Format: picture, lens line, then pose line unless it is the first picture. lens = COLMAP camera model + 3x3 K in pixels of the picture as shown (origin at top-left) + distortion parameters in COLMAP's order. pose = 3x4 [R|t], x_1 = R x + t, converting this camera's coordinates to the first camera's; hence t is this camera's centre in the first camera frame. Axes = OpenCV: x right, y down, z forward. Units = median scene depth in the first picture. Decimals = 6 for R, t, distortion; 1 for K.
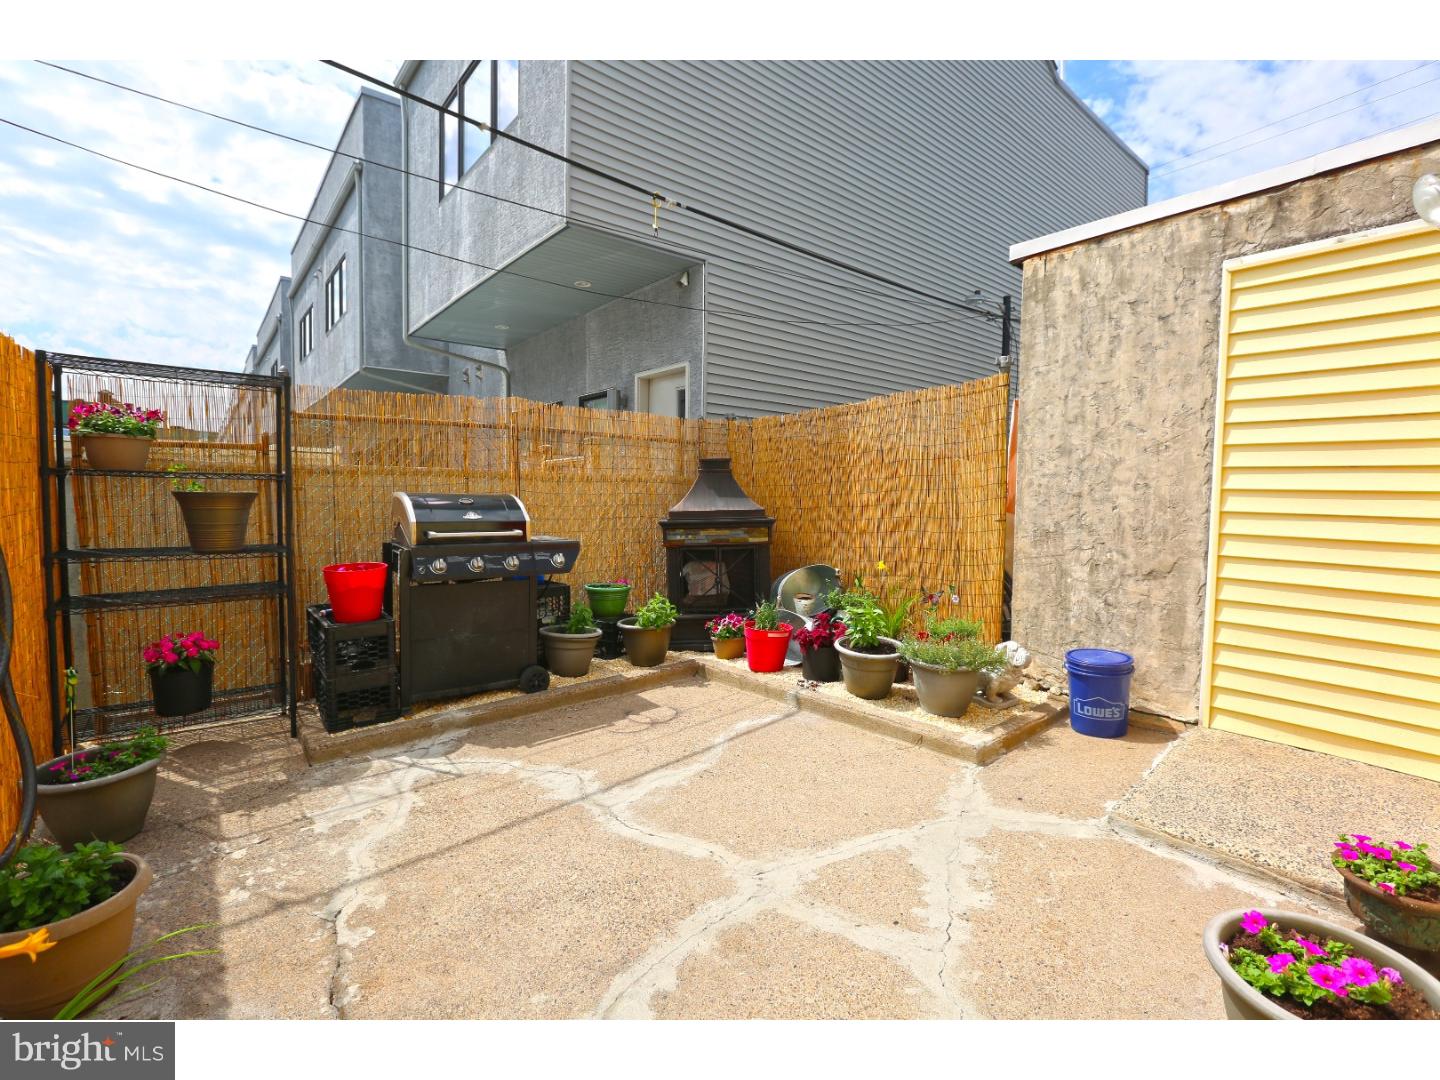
lens RADIAL K [[656.7, 0, 721.2], [0, 656.7, 535.4], [0, 0, 1]] dist [-0.049772, 0.016432]
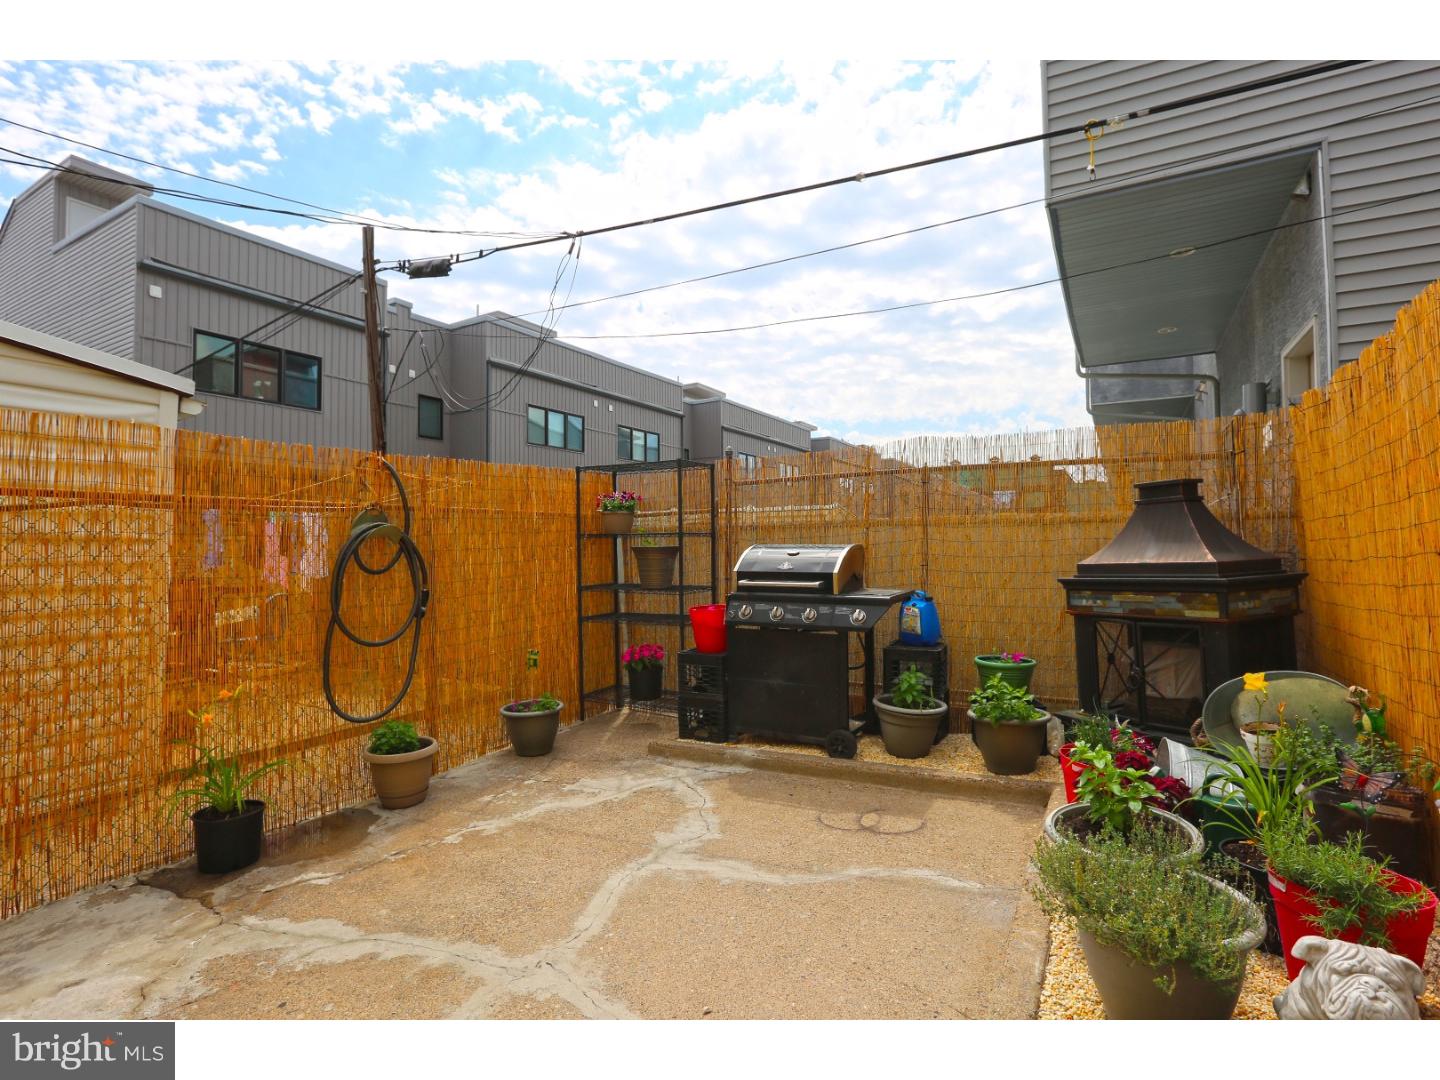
lens RADIAL K [[708.3, 0, 720.0], [0, 708.3, 540.0], [0, 0, 1]] dist [-0.060180, 0.022650]
pose [[0.350428, -0.022245, -0.936326, 0.659403], [-0.039746, 0.998464, -0.038596, -0.025259], [0.935746, 0.050741, 0.349005, 0.532062]]
